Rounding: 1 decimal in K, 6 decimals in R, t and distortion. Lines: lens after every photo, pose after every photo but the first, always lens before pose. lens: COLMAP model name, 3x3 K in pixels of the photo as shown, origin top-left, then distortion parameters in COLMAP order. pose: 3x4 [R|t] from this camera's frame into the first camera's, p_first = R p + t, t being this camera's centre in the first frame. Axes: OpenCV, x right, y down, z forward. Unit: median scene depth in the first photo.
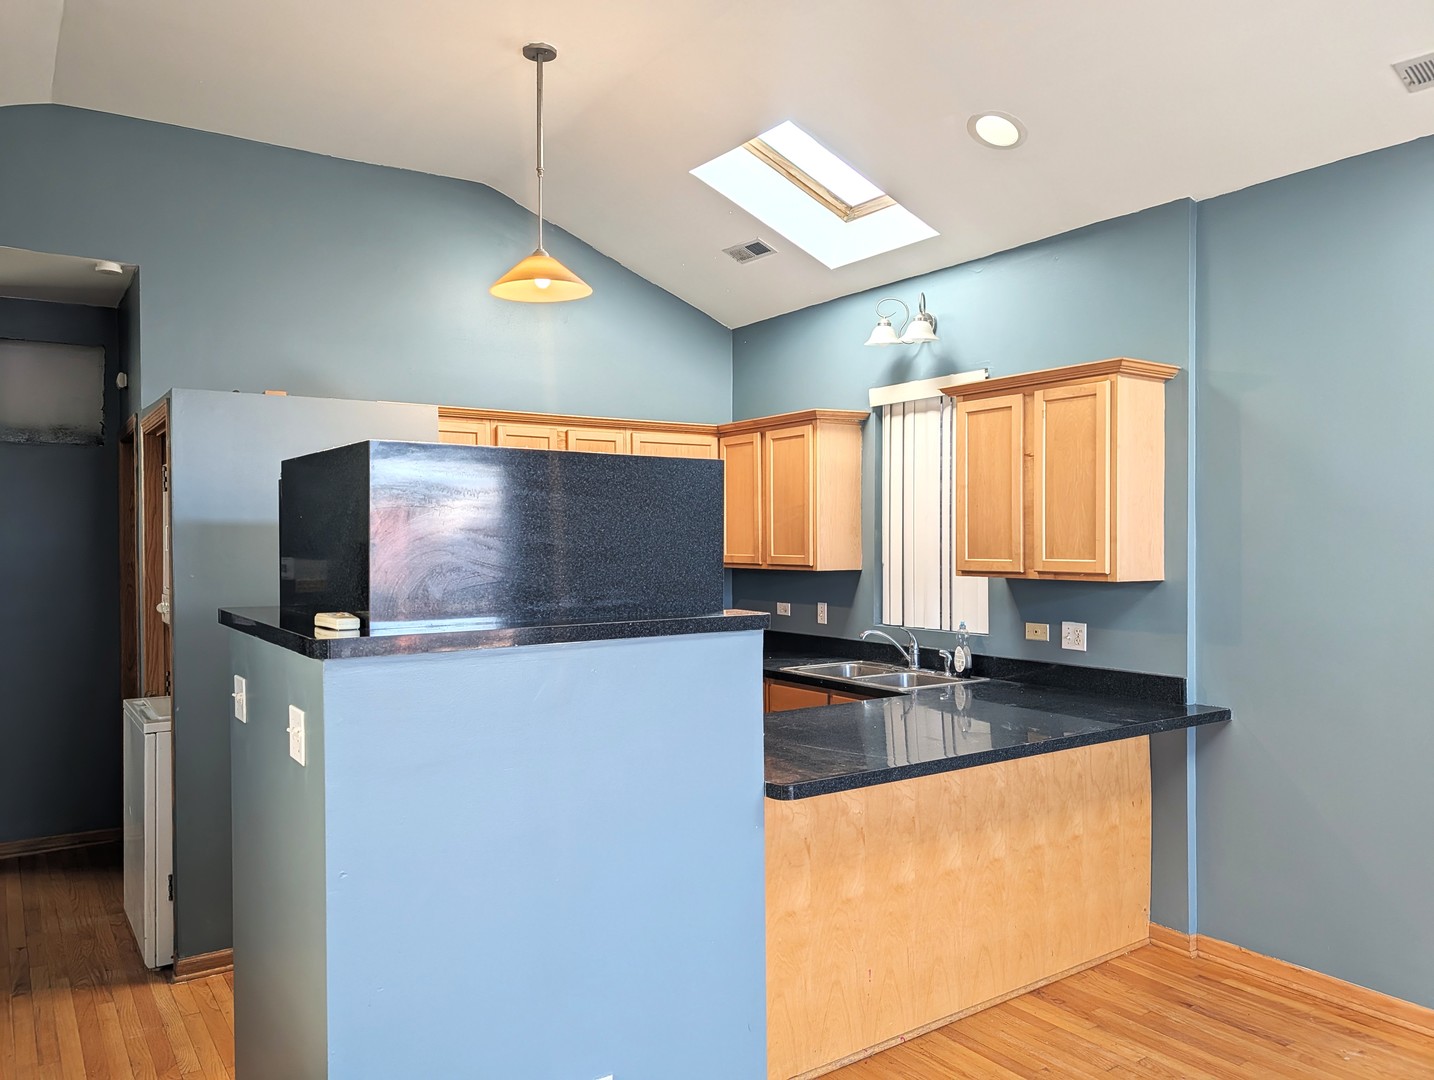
lens RADIAL K [[1028.9, 0, 693.2], [0, 1028.9, 542.8], [0, 0, 1]] dist [0.025247, -0.031543]
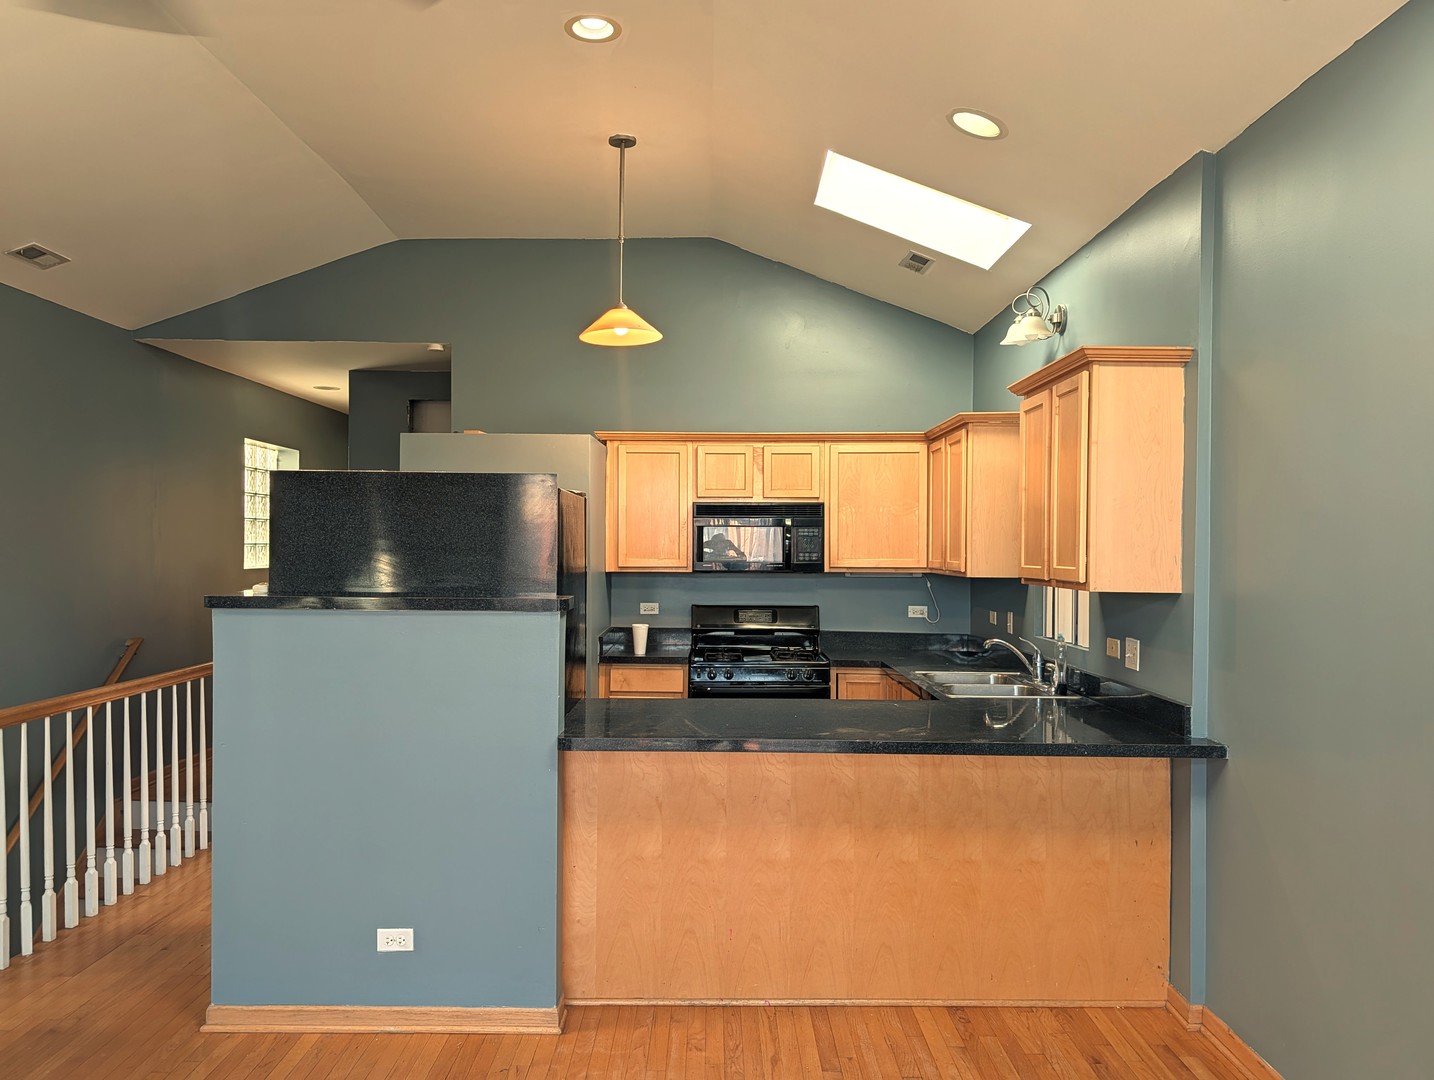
lens RADIAL K [[1028.9, 0, 701.5], [0, 1028.9, 543.7], [0, 0, 1]] dist [0.025247, -0.031543]
pose [[0.824154, 0.007807, -0.566312, 0.608339], [-0.012991, 0.999902, -0.005121, 0.004923], [0.566216, 0.011578, 0.824175, 0.051651]]
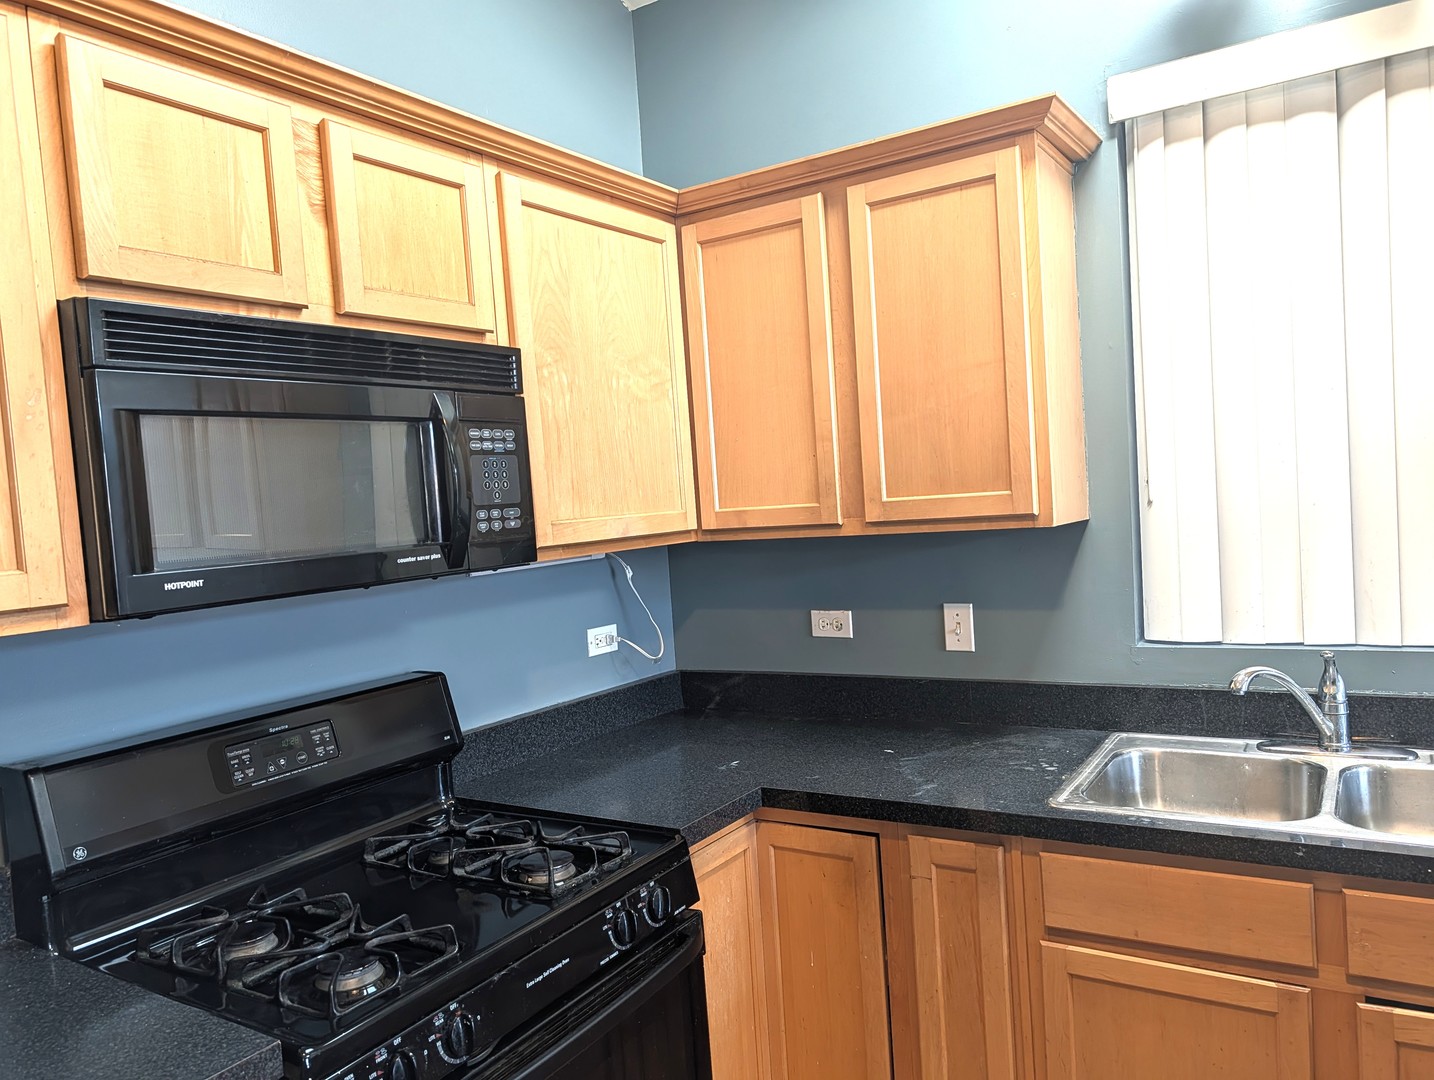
lens RADIAL K [[1028.9, 0, 719.9], [0, 1028.9, 549.6], [0, 0, 1]] dist [0.025247, -0.031543]
pose [[0.909651, -0.081481, 0.407303, -0.199857], [0.067070, 0.996517, 0.049562, 0.010662], [-0.409922, -0.017766, 0.911947, 0.899710]]
